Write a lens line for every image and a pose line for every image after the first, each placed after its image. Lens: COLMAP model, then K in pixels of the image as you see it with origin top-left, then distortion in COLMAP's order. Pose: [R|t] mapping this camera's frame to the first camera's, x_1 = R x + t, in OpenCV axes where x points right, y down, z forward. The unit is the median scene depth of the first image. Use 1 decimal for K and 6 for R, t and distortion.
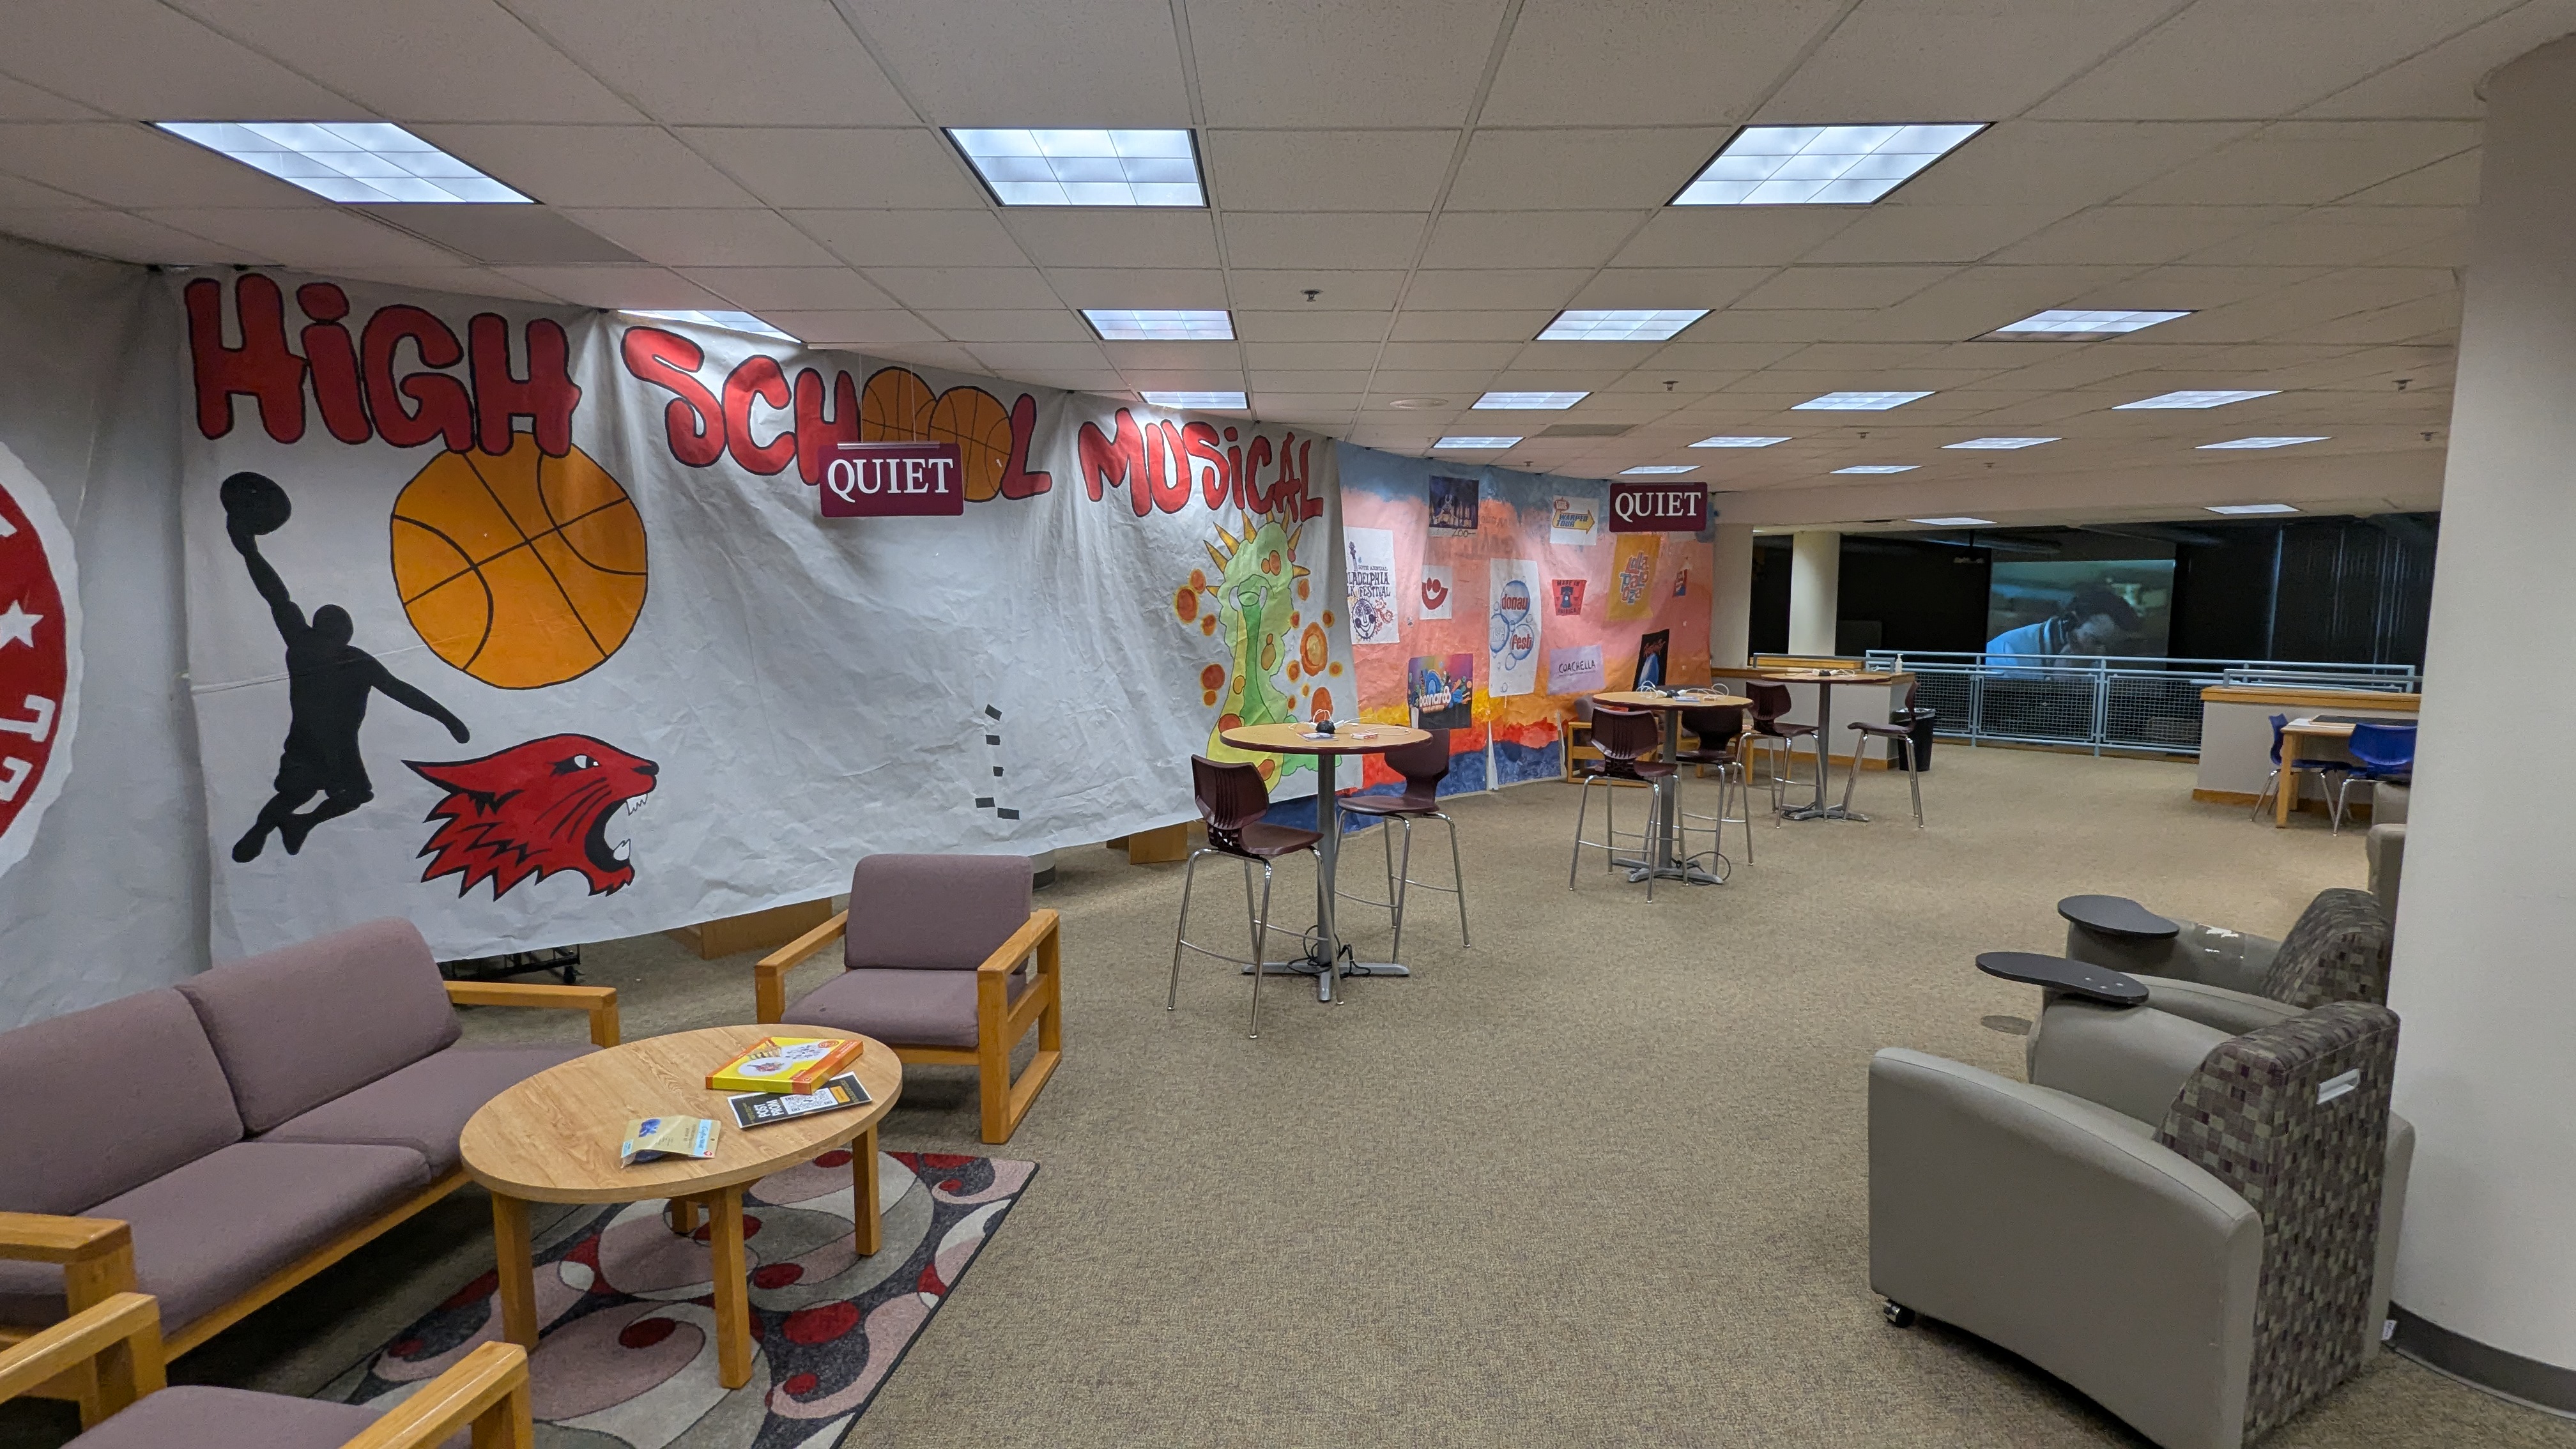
lens RADIAL K [[1209.9, 0, 1285.0], [0, 1209.9, 737.0], [0, 0, 1]] dist [-0.005711, -0.001154]
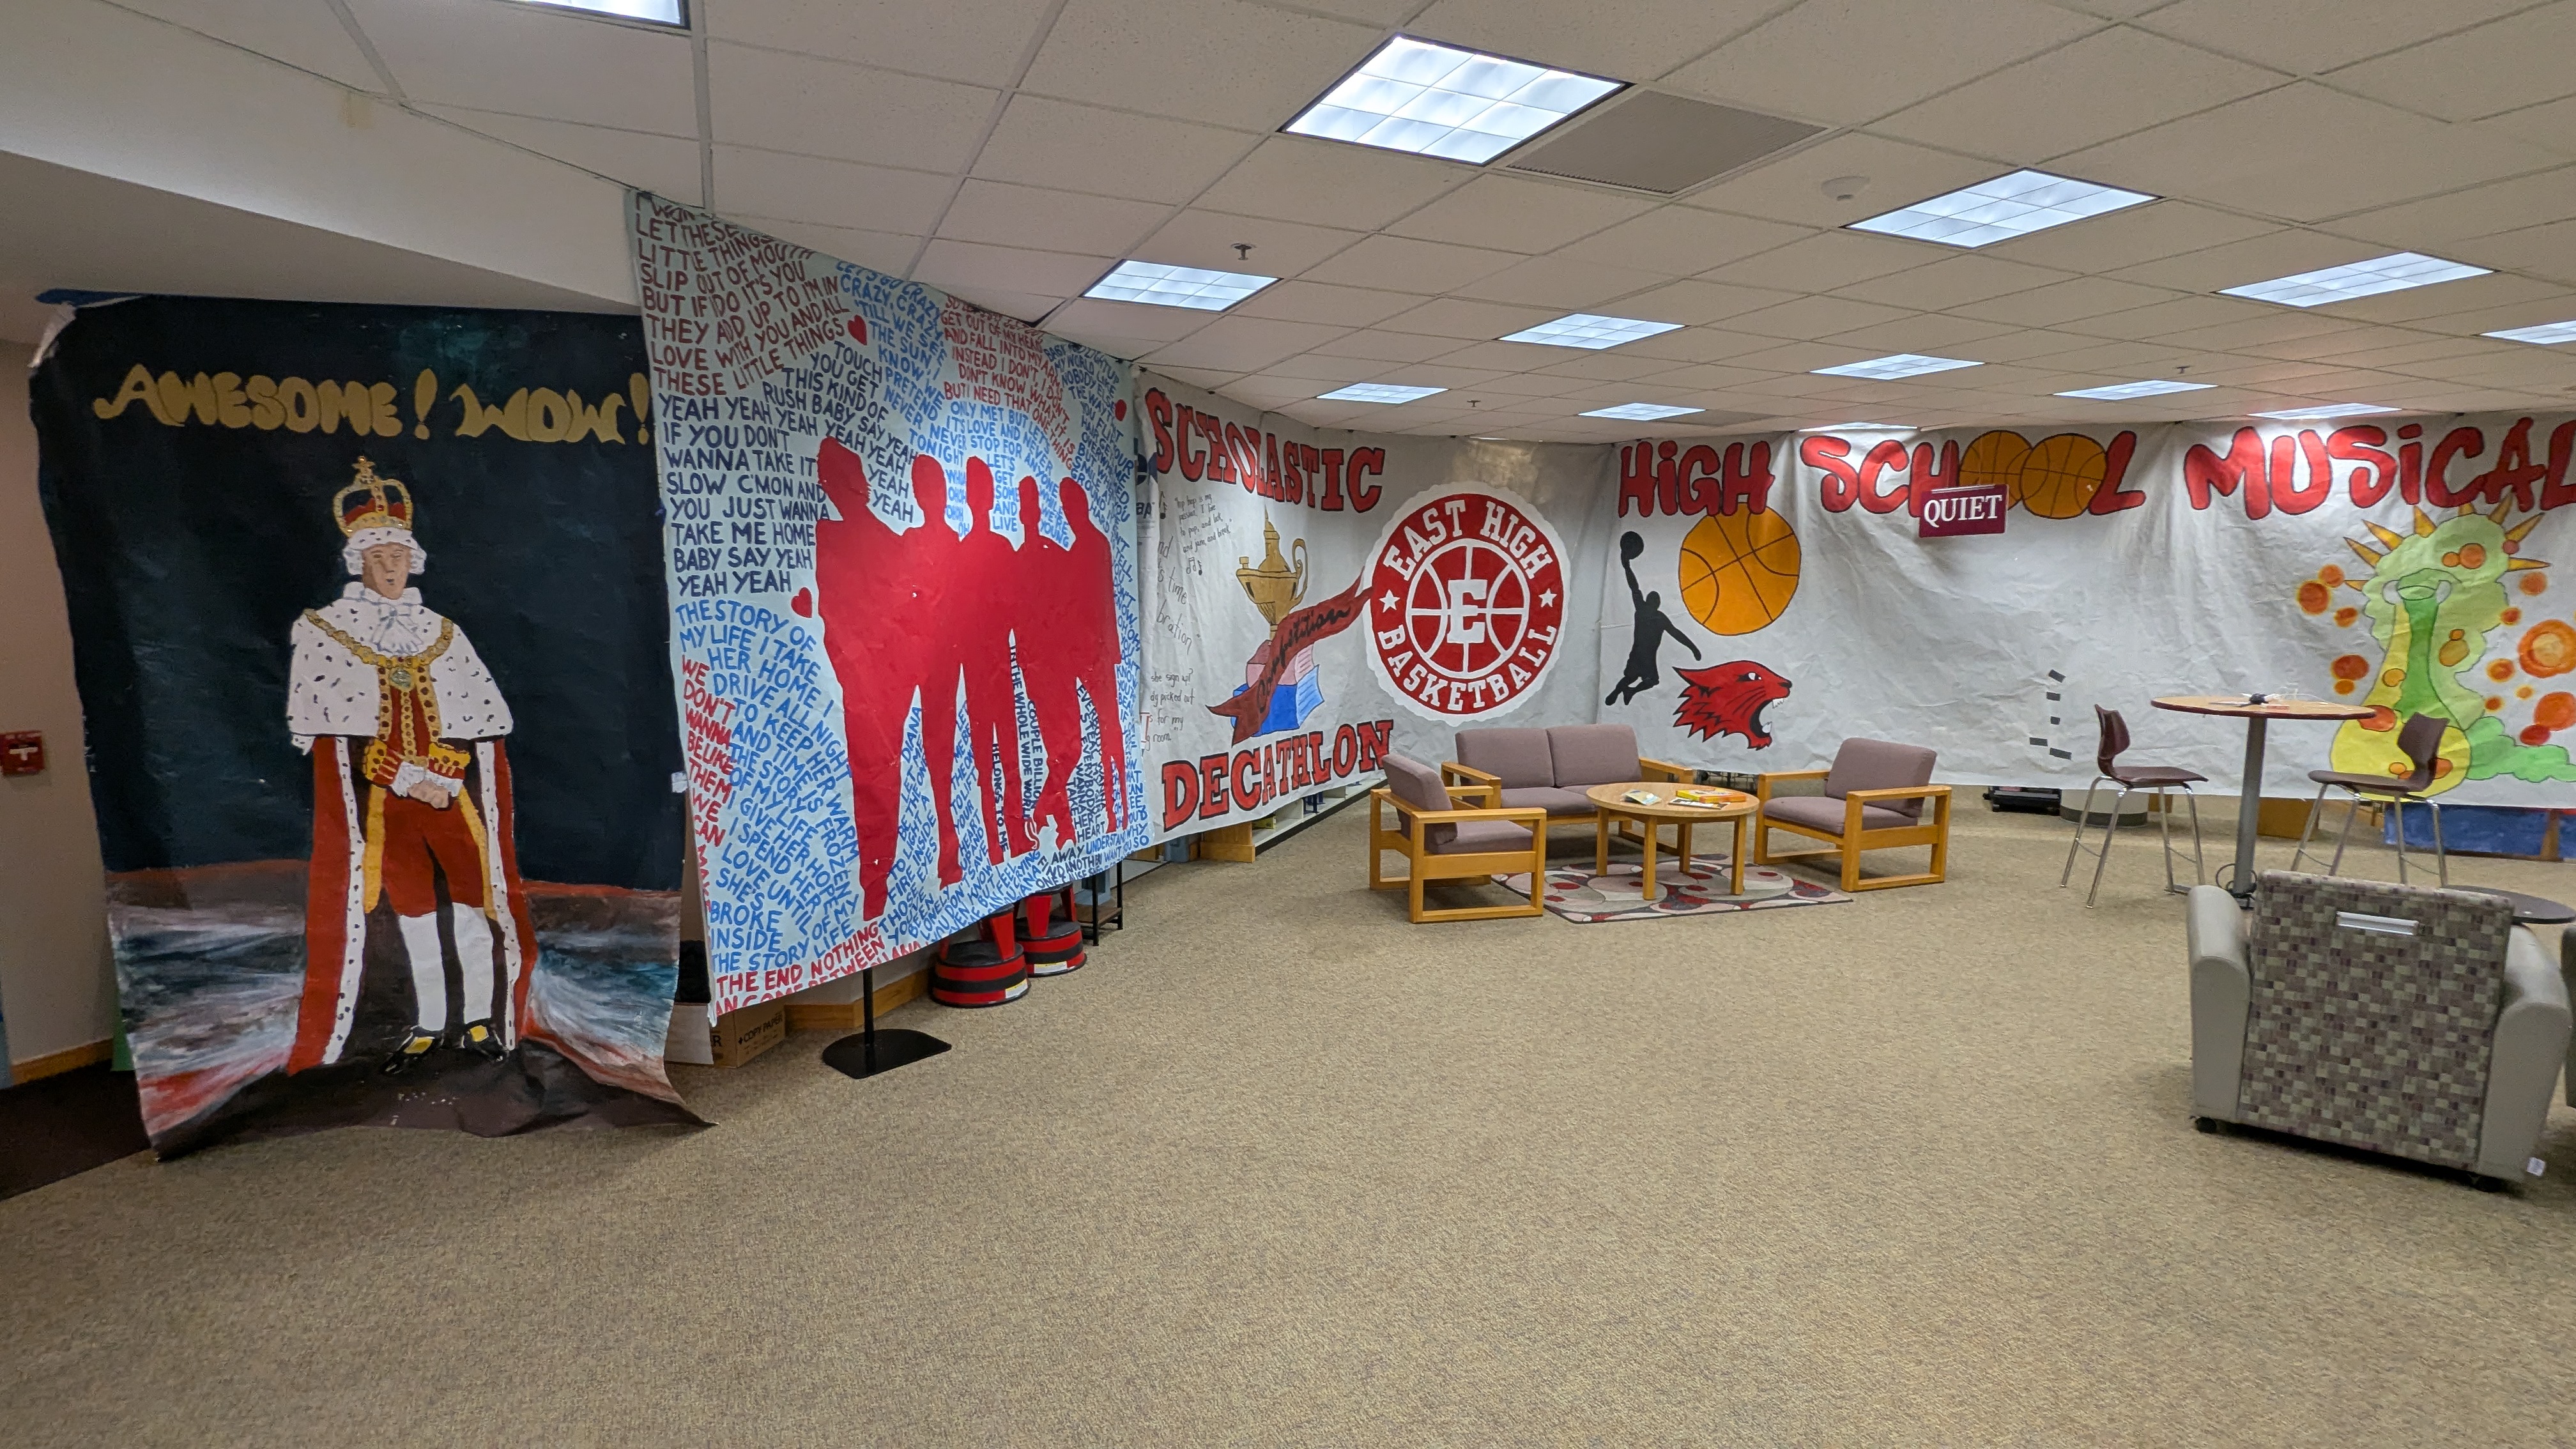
lens RADIAL K [[1209.9, 0, 1285.0], [0, 1209.9, 737.0], [0, 0, 1]] dist [-0.005711, -0.001154]
pose [[0.410392, 0.116327, -0.904459, 0.726716], [-0.107230, 0.991105, 0.078816, 0.038427], [0.905583, 0.064640, 0.419215, -0.380745]]
